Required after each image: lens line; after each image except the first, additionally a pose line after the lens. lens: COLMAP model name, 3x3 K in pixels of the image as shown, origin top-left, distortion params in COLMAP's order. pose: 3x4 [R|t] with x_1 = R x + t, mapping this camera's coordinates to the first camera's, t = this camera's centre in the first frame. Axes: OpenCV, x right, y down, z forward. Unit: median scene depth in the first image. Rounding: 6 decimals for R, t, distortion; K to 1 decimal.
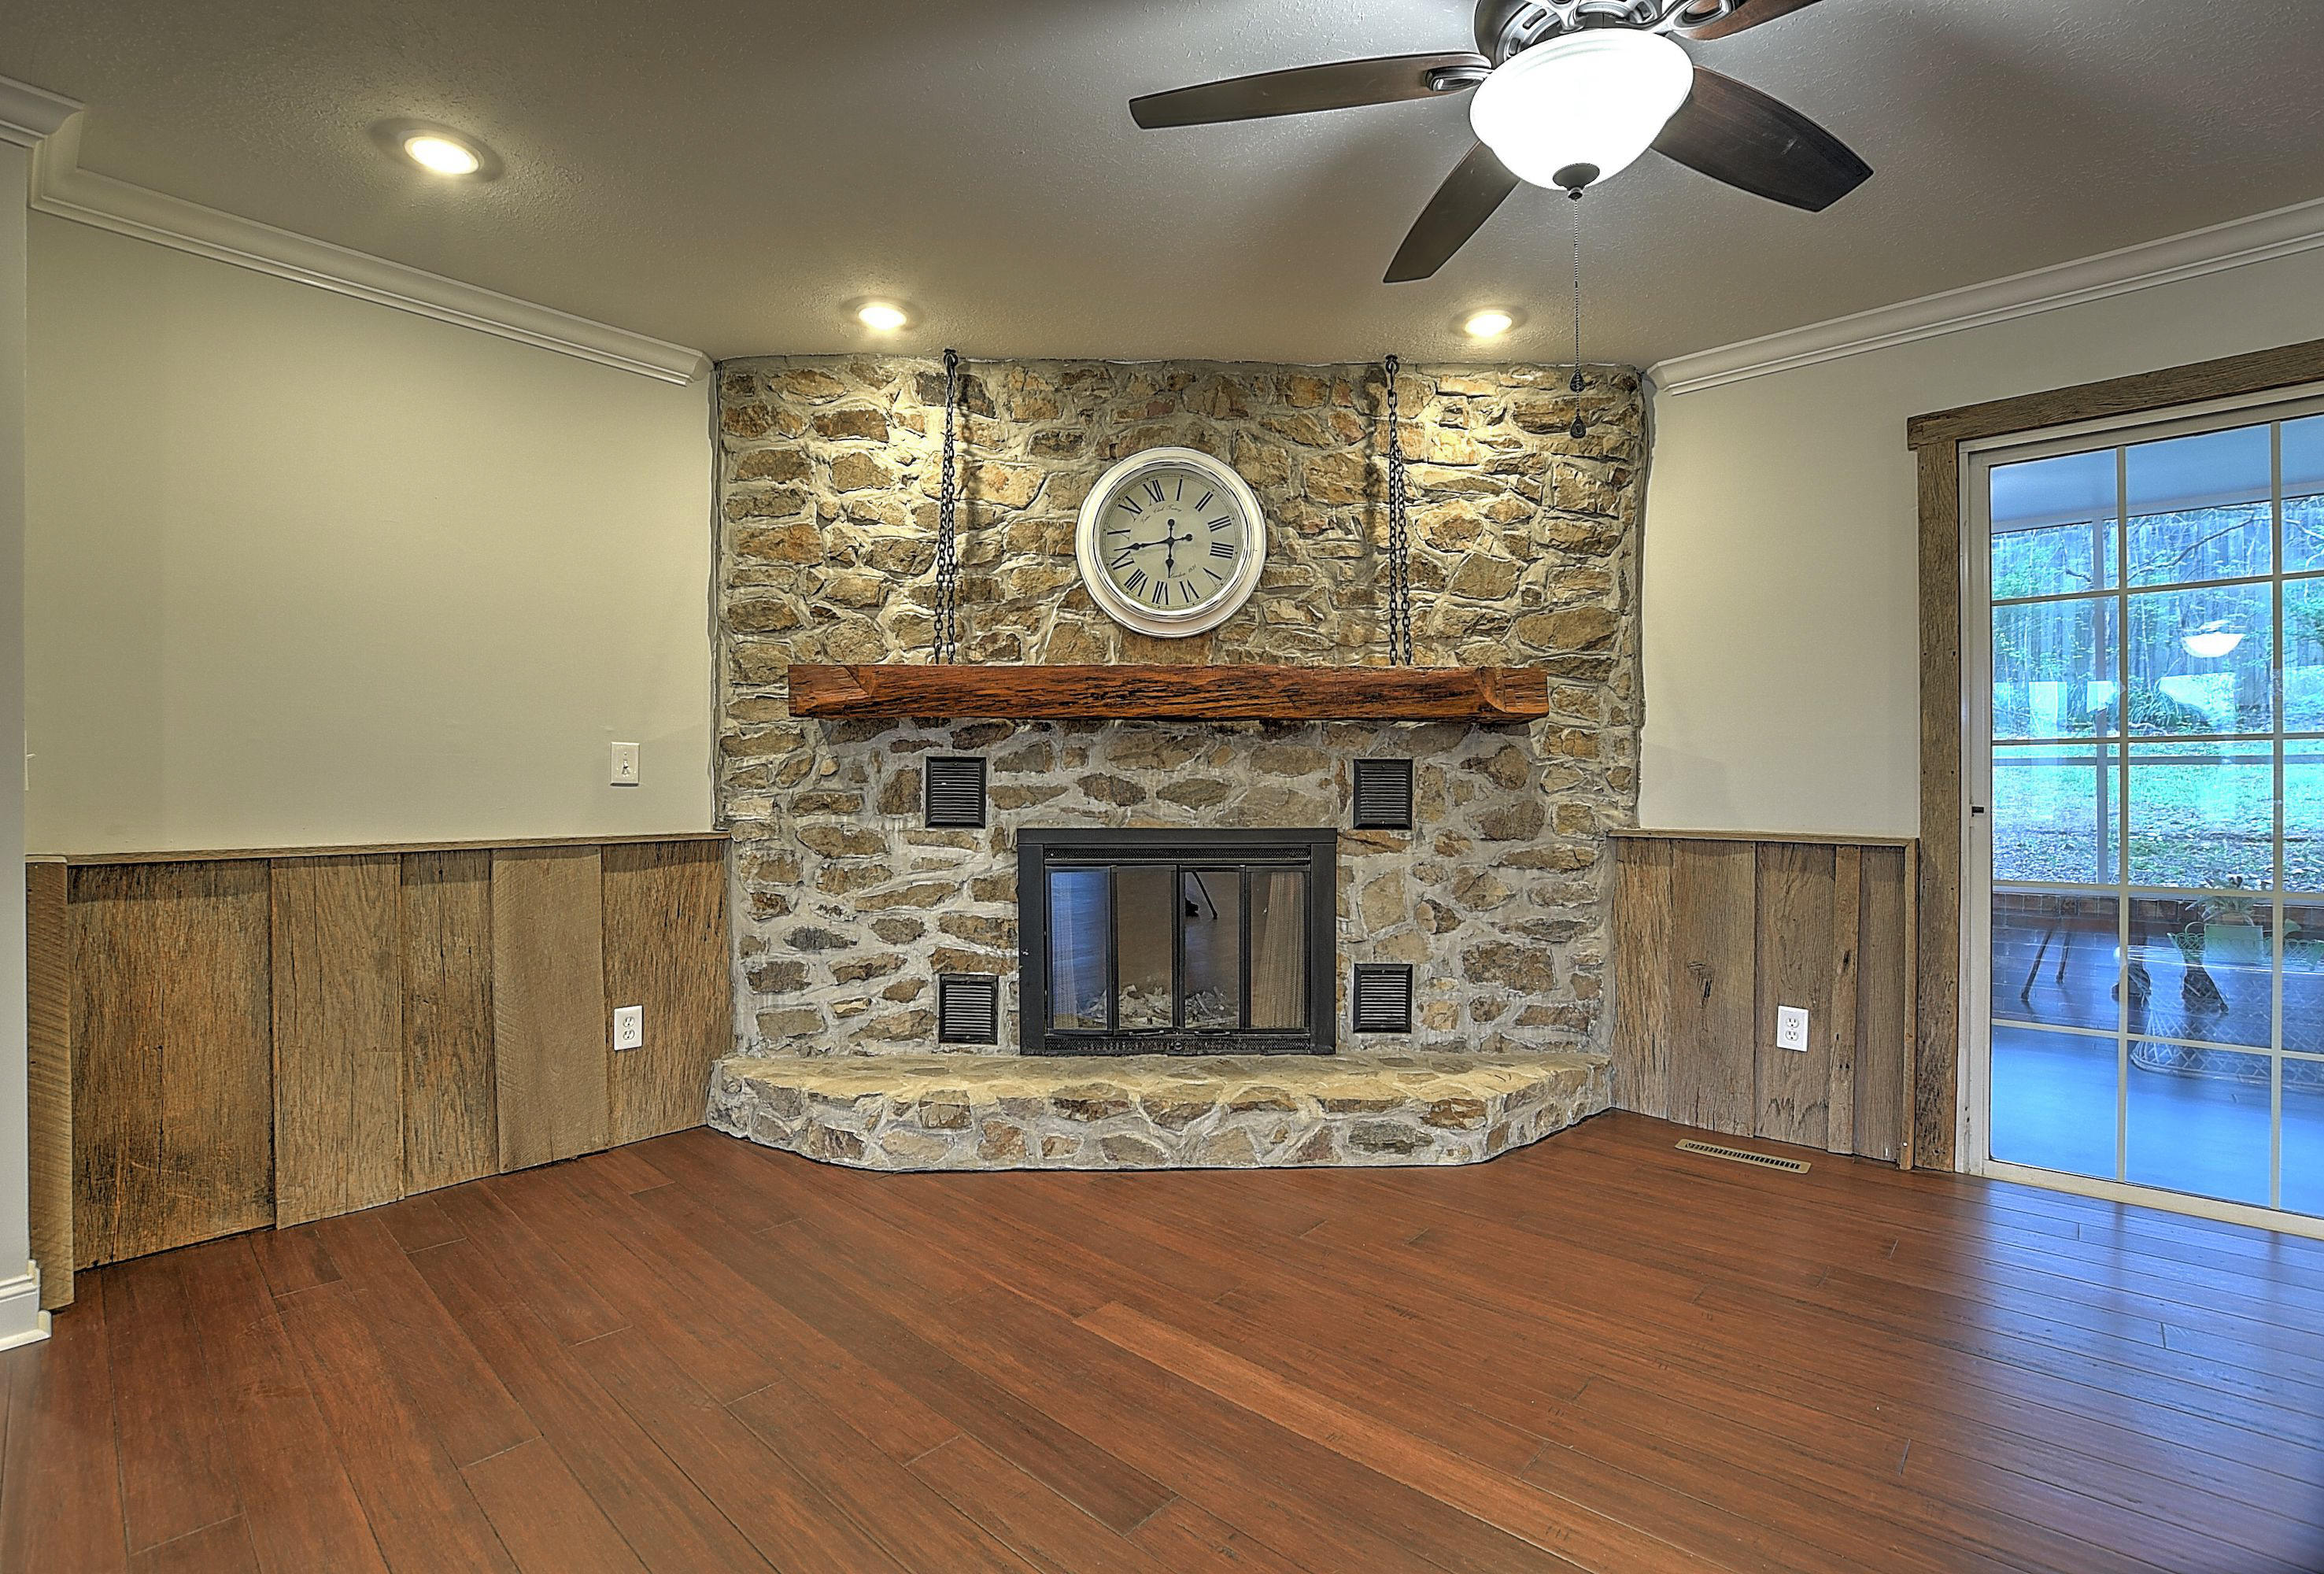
lens RADIAL K [[1033.3, 0, 1166.8], [0, 1033.3, 791.1], [0, 0, 1]] dist [-0.035779, 0.002758]
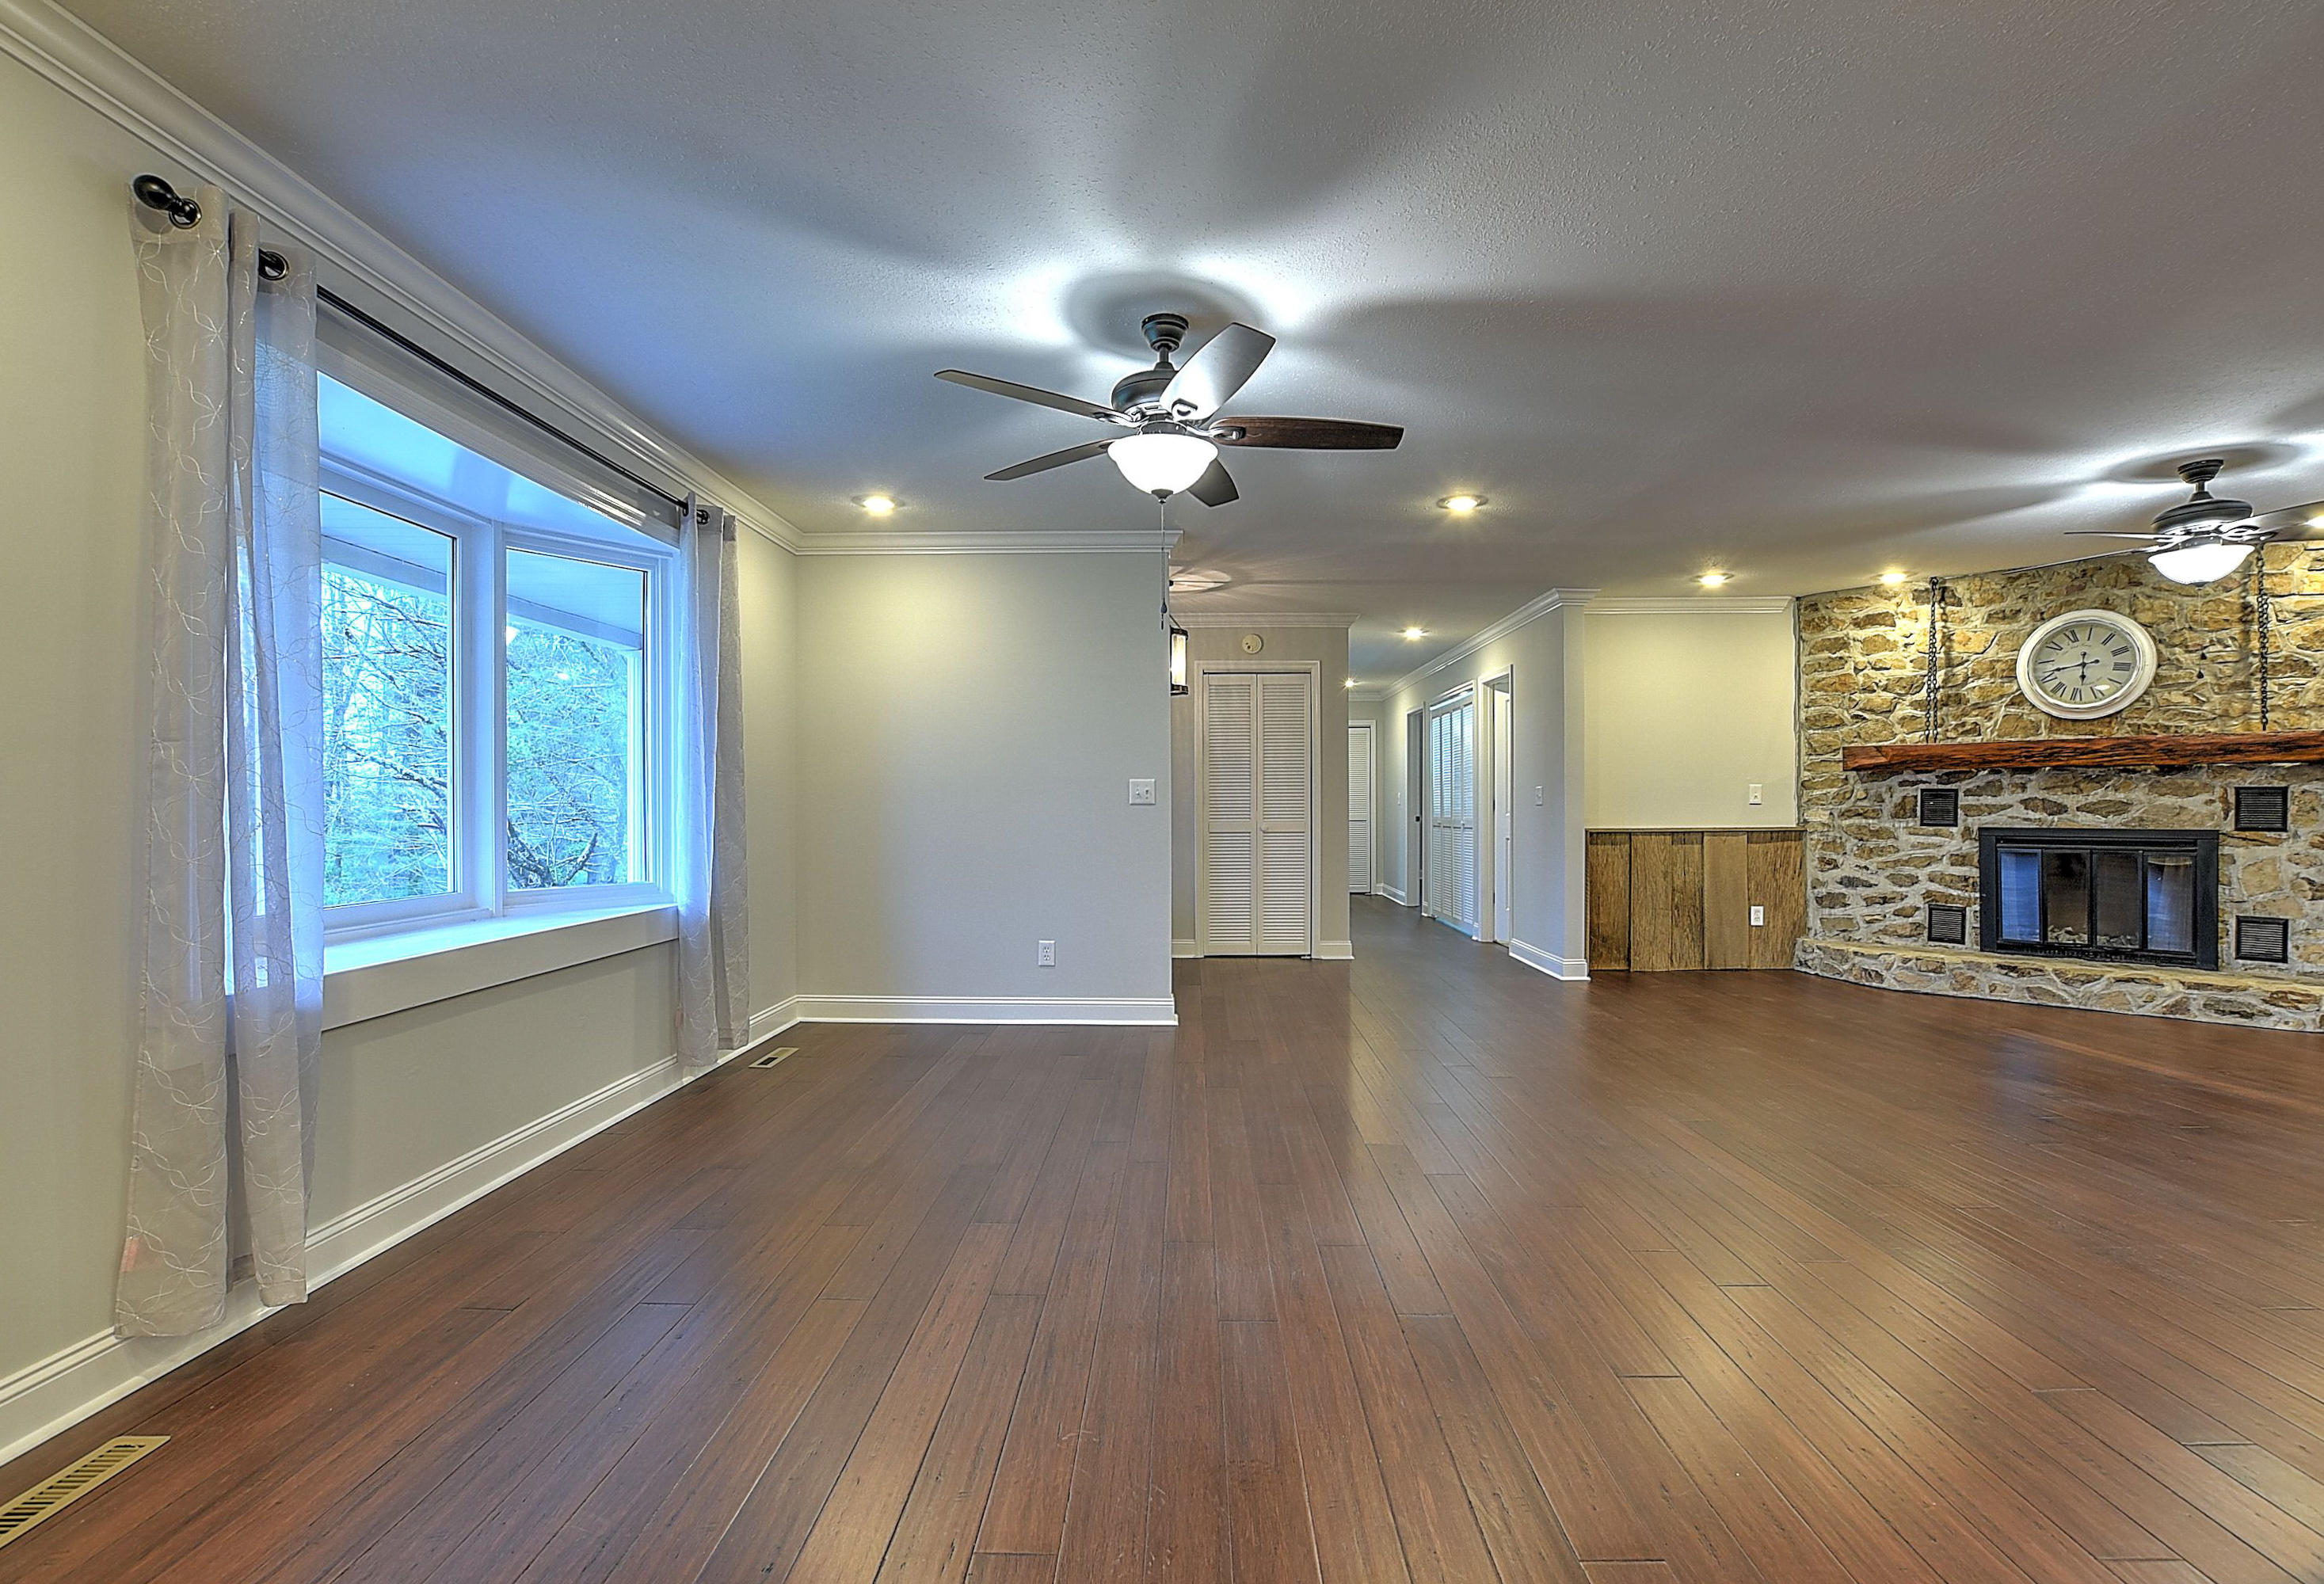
lens RADIAL K [[1040.6, 0, 1177.2], [0, 1040.6, 807.0], [0, 0, 1]] dist [-0.029403, 0.005920]
pose [[0.661730, 0.000055, -0.749742, 0.280909], [0.000734, 0.999999, 0.000721, -0.002338], [0.749742, -0.001027, 0.661730, -1.286944]]
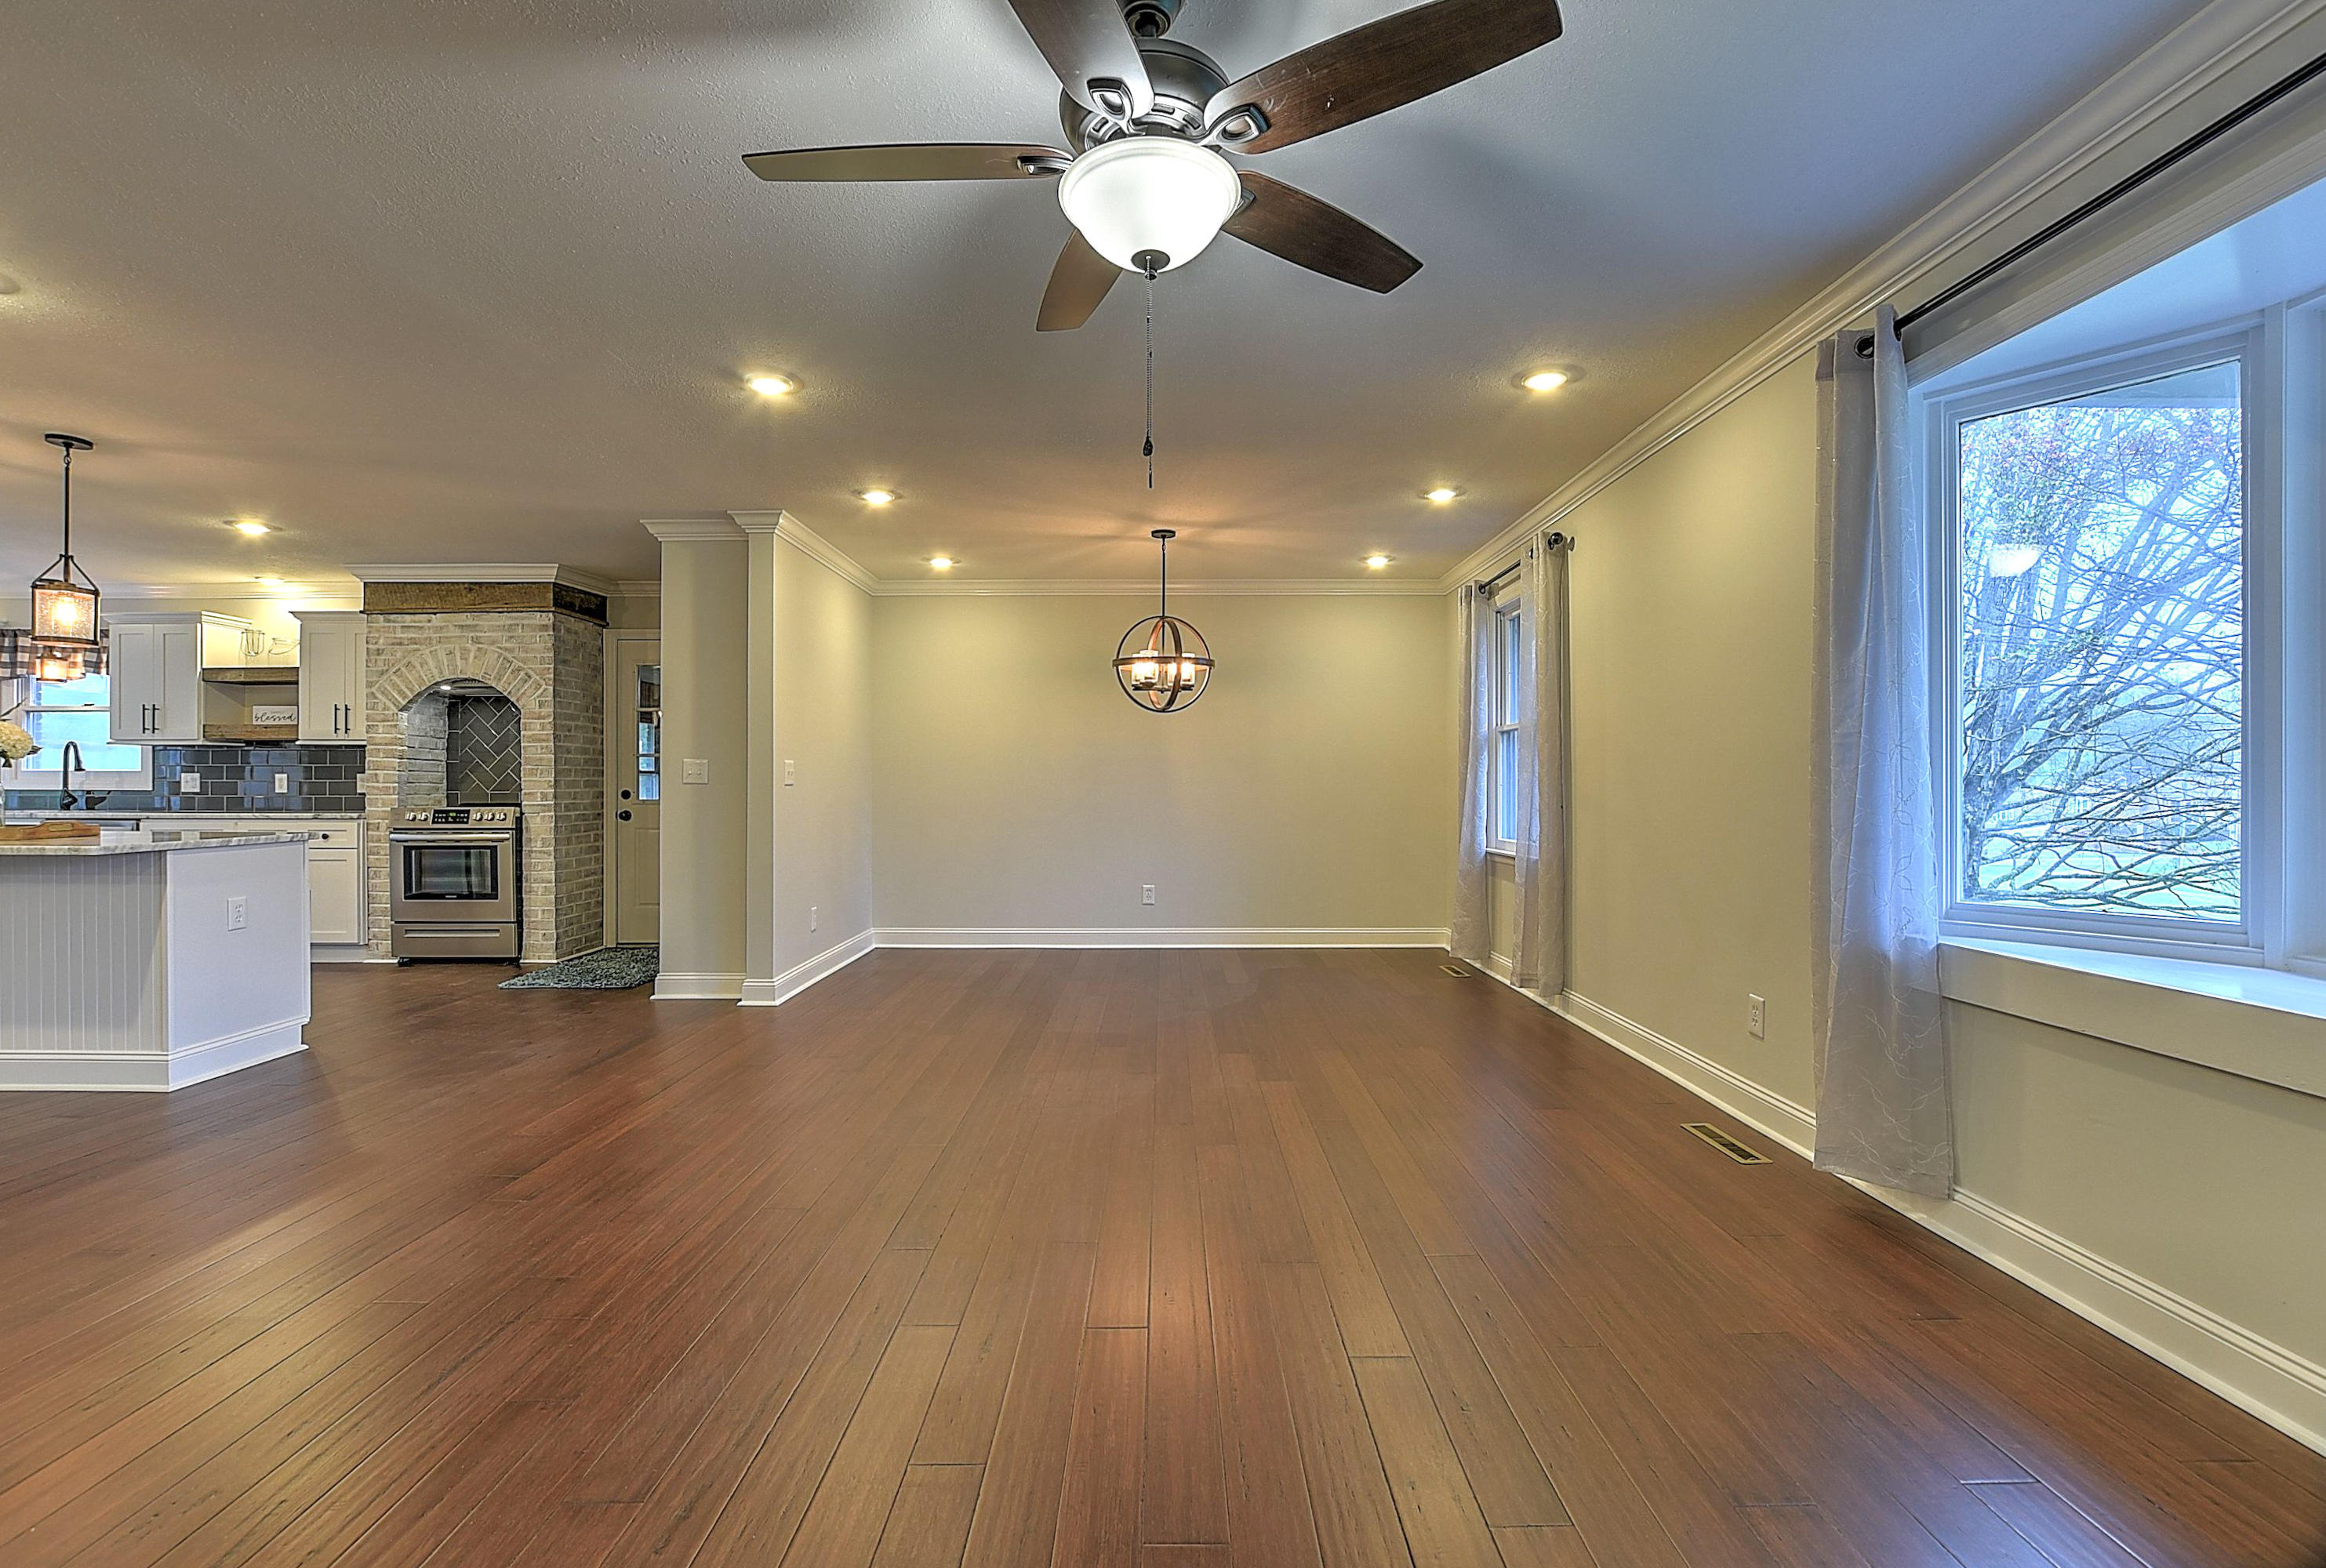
lens RADIAL K [[1034.0, 0, 1179.1], [0, 1034.0, 779.0], [0, 0, 1]] dist [-0.035779, 0.002758]
pose [[-0.688633, 0.005923, 0.725086, -0.758587], [0.000270, 0.999969, -0.007912, 0.000396], [-0.725110, -0.005252, -0.688613, -0.379280]]
